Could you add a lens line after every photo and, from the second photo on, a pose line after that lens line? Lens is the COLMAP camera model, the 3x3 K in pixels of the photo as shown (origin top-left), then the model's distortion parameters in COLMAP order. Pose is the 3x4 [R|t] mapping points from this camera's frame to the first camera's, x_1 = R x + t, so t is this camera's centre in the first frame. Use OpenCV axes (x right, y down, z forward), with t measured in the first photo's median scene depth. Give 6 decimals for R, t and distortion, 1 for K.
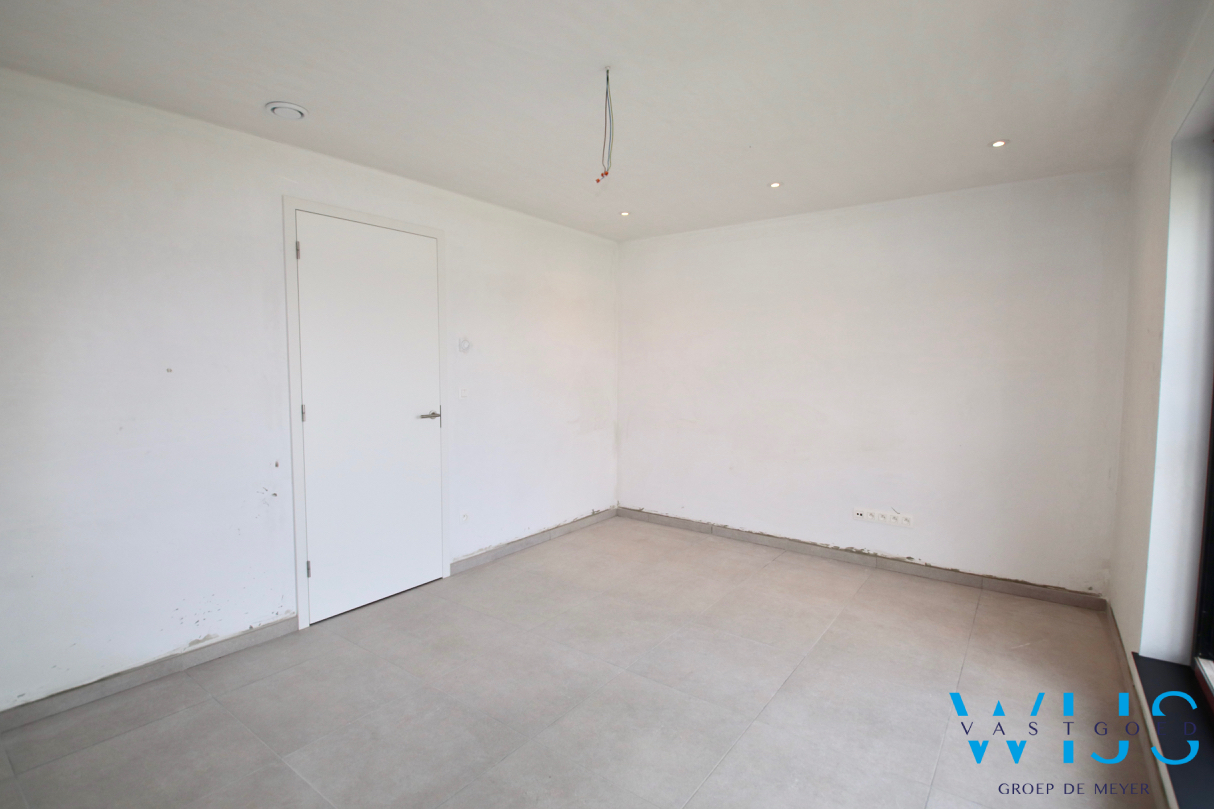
lens RADIAL K [[577.6, 0, 596.7], [0, 577.6, 400.7], [0, 0, 1]] dist [0.030598, -0.000249]
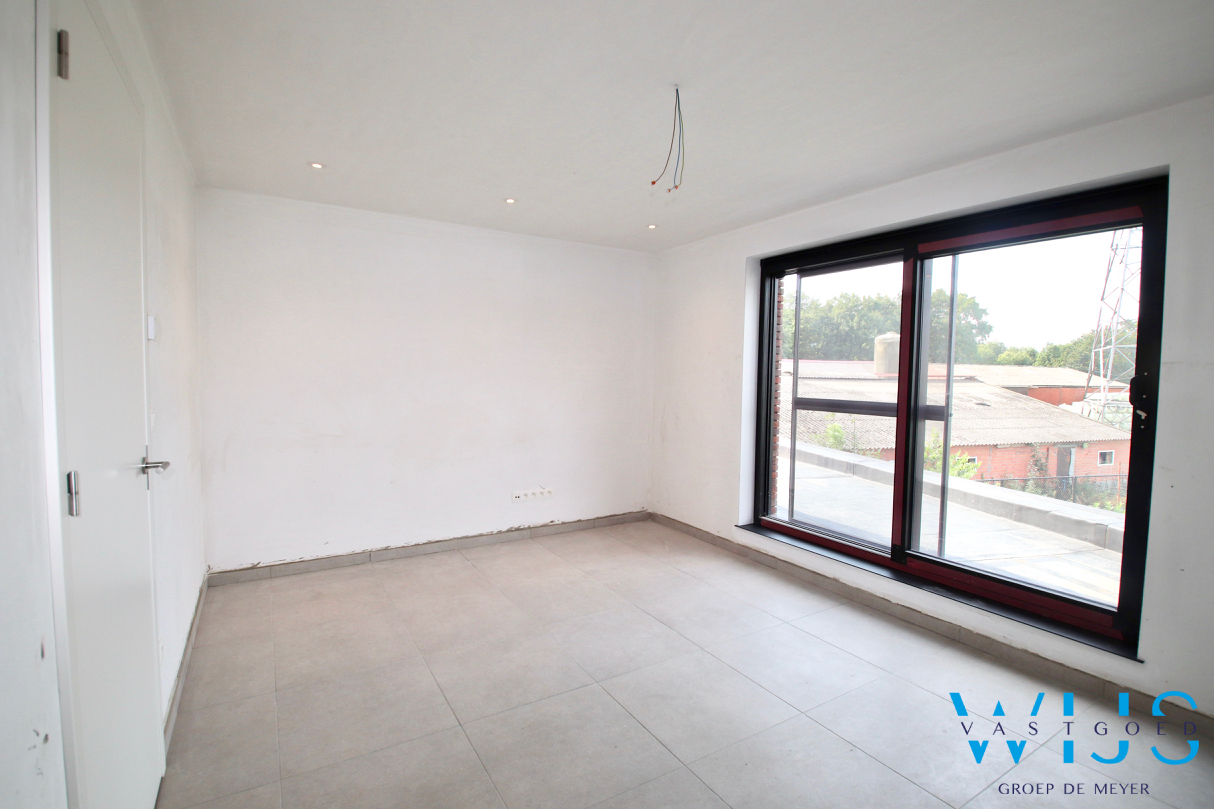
lens RADIAL K [[577.6, 0, 596.7], [0, 577.6, 400.7], [0, 0, 1]] dist [0.030598, -0.000249]
pose [[0.372371, -0.047403, 0.926873, -0.520016], [0.046671, 0.998388, 0.032311, -0.025745], [-0.926910, 0.031226, 0.373983, 0.388014]]
